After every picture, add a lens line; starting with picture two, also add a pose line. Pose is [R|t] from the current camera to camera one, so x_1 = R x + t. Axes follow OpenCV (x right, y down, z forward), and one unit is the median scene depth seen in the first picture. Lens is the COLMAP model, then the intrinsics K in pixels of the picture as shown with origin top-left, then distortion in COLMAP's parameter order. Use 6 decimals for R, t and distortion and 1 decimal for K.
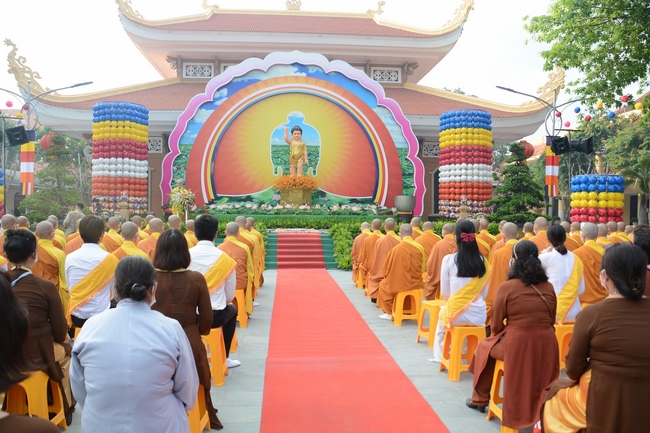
lens RADIAL K [[515.9, 0, 326.7], [0, 515.9, 219.4], [0, 0, 1]] dist [-0.153161, 0.125646]
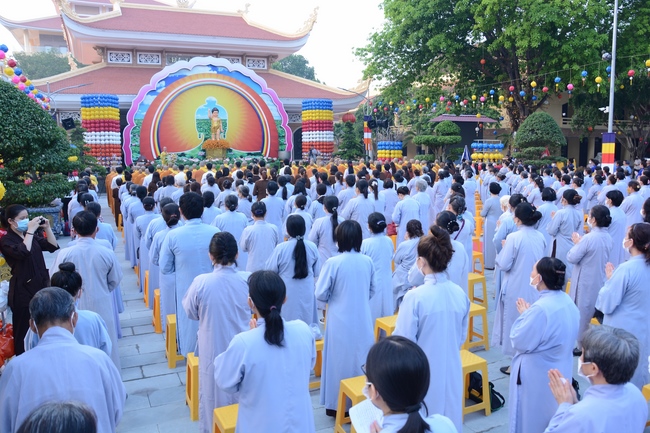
lens RADIAL K [[551.2, 0, 328.1], [0, 551.2, 216.2], [0, 0, 1]] dist [-0.088263, 0.001265]
pose [[0.934104, -0.065379, 0.350964, -0.334052], [0.027929, 0.993458, 0.110732, -0.027463], [-0.355907, -0.093633, 0.929819, -0.686443]]
